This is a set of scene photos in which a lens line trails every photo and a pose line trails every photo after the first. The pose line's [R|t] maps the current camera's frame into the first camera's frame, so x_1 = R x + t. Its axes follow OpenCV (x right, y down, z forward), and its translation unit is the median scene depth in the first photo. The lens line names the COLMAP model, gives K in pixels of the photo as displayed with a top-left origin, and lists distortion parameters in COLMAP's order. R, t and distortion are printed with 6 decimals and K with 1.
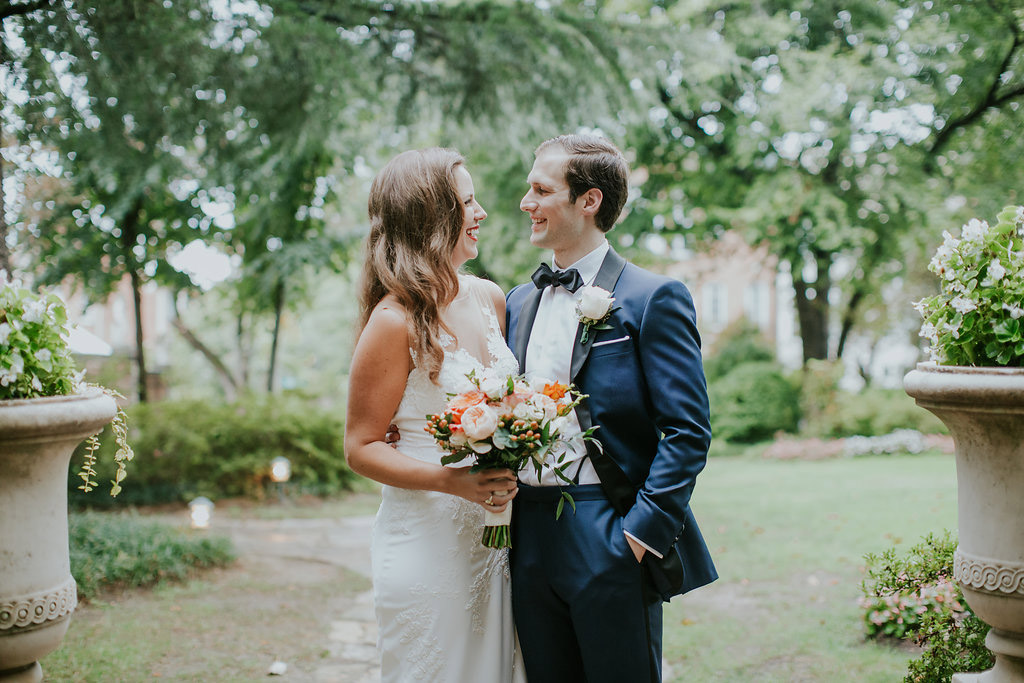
lens RADIAL K [[1492.0, 0, 512.0], [0, 1492.0, 341.5], [0, 0, 1]] dist [-0.013168, -0.021929]
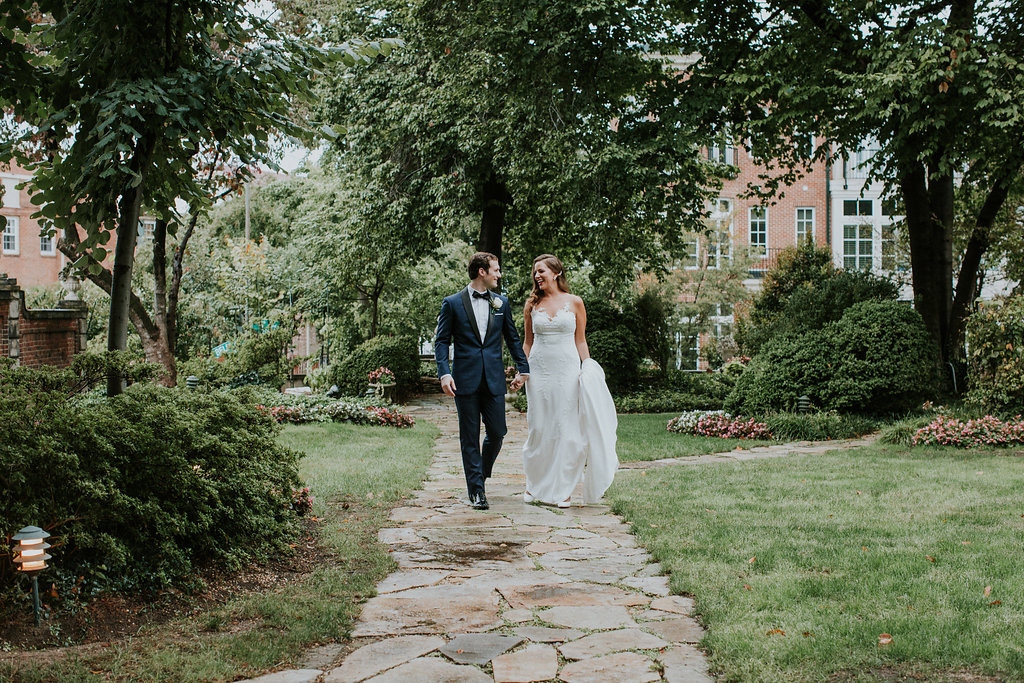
lens RADIAL K [[1492.0, 0, 512.0], [0, 1492.0, 341.5], [0, 0, 1]] dist [-0.013168, -0.021929]
pose [[0.999994, 0.002608, -0.002213, -0.016563], [-0.002507, 0.999017, 0.044262, 0.007432], [0.002327, -0.044256, 0.999018, 0.582753]]
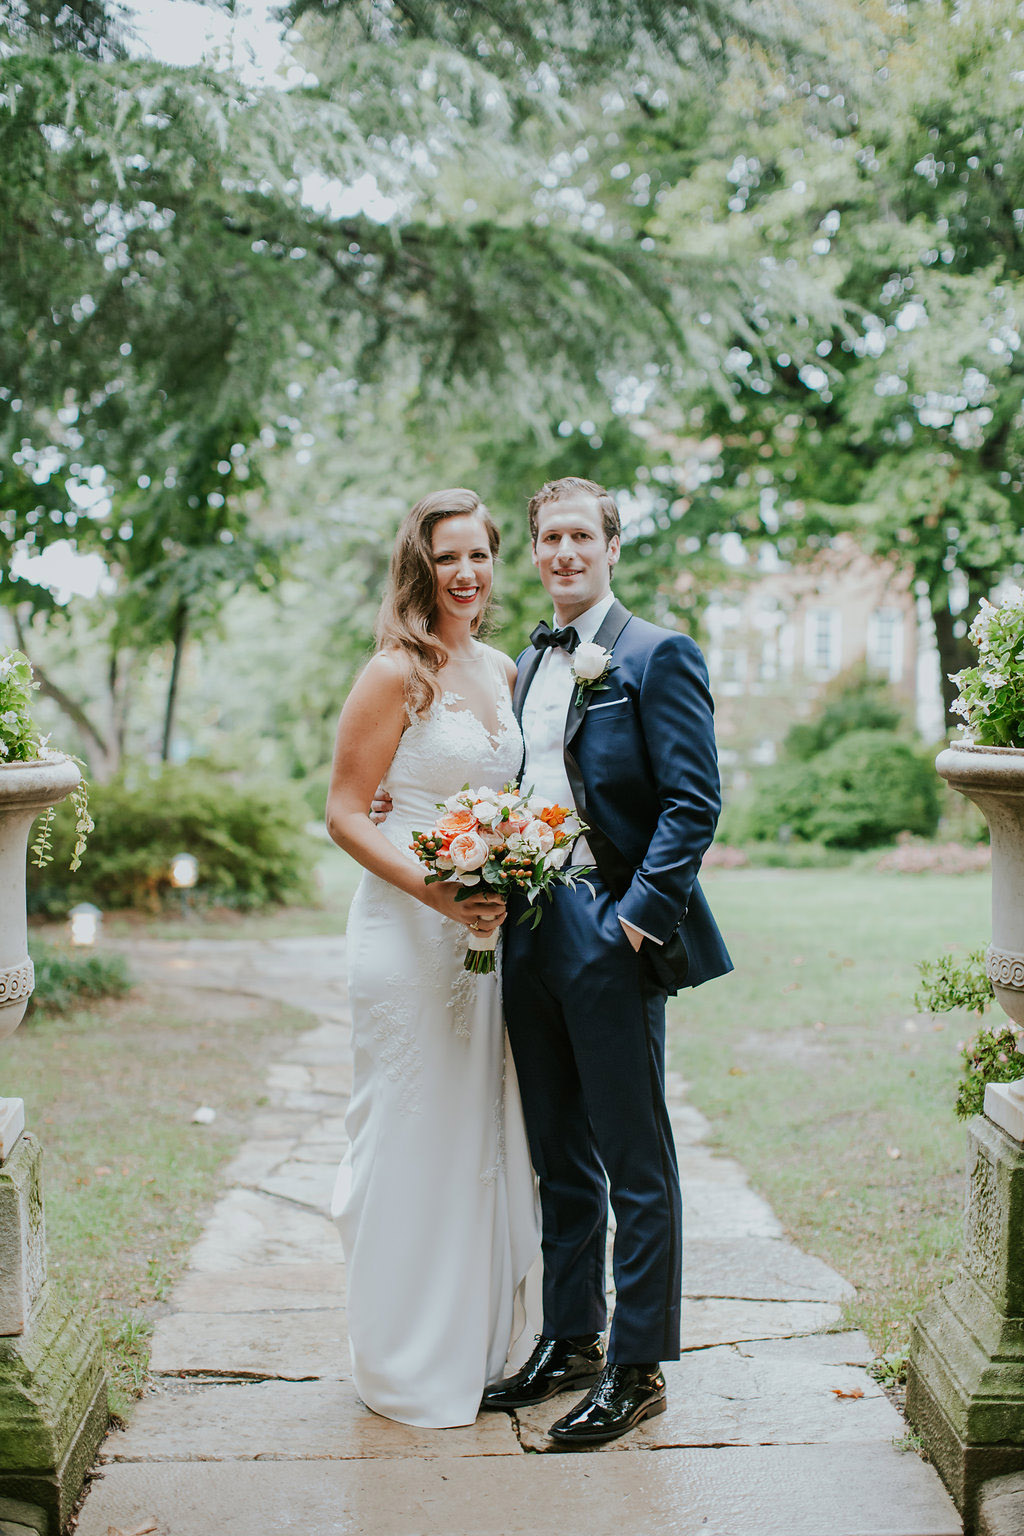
lens RADIAL K [[2238.0, 0, 437.0], [0, 2238.0, 770.2], [0, 0, 1]] dist [-0.013168, -0.021929]
pose [[0.999251, 0.017540, -0.034494, 0.000543], [-0.016314, 0.999236, 0.035520, -0.001649], [0.035091, -0.034931, 0.998773, -0.055538]]
